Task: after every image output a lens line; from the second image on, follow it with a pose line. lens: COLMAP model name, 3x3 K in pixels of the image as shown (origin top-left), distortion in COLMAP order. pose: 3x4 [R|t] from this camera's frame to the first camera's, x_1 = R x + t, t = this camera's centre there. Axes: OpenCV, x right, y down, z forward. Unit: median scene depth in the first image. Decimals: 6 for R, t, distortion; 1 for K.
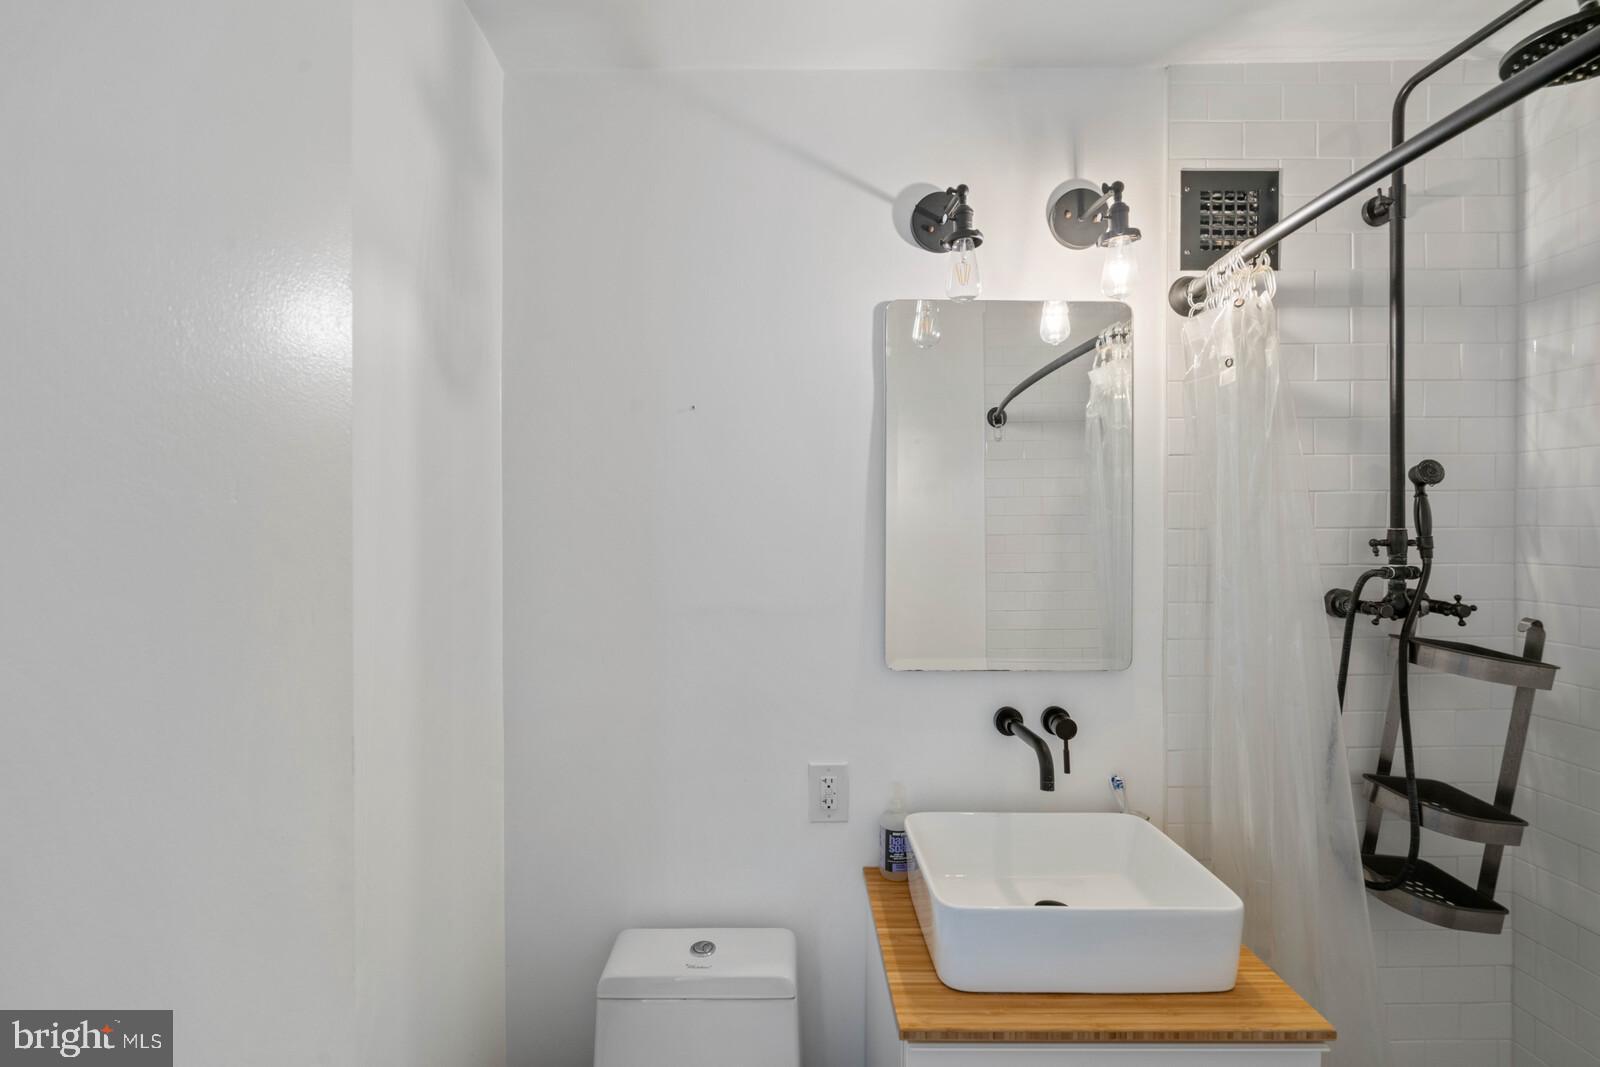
lens RADIAL K [[731.8, 0, 780.1], [0, 731.8, 521.7], [0, 0, 1]] dist [-0.002302, 0.001064]
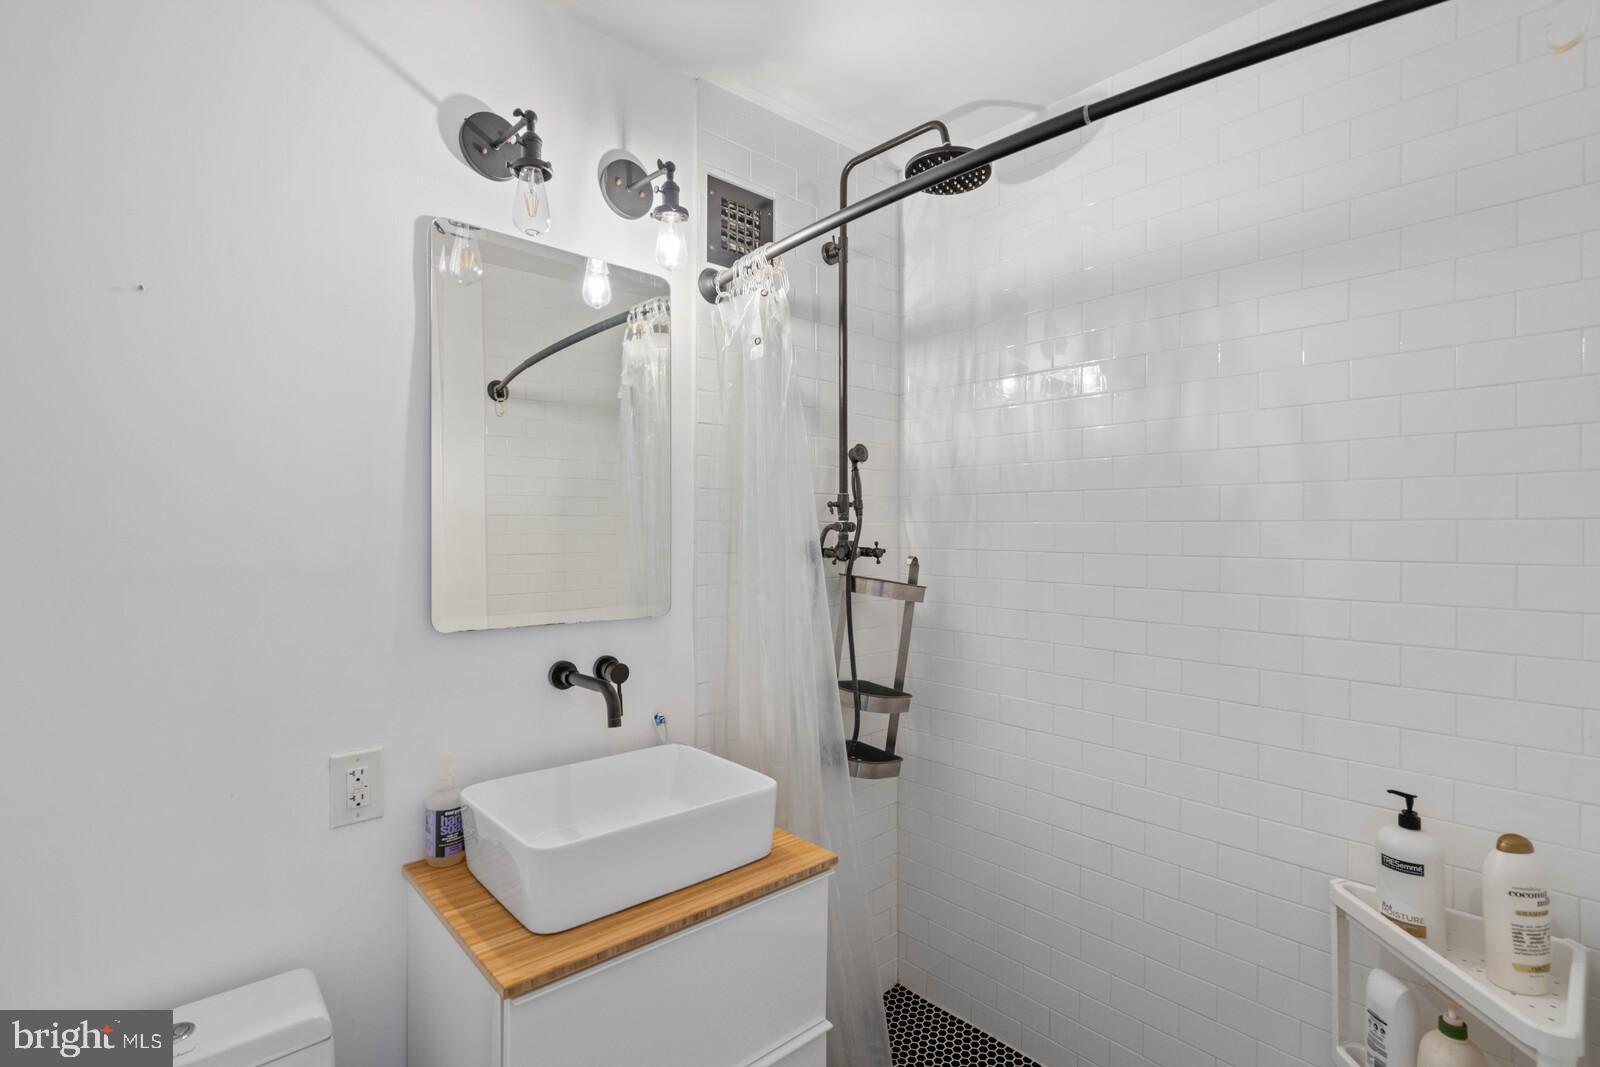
lens RADIAL K [[756.1, 0, 800.0], [0, 756.1, 533.5], [0, 0, 1]] dist [-0.000258, 0.000568]
pose [[0.742580, 0.002579, 0.669752, -0.138599], [-0.003039, 0.999995, -0.000481, 0.083075], [-0.669750, -0.001678, 0.742584, 0.028925]]
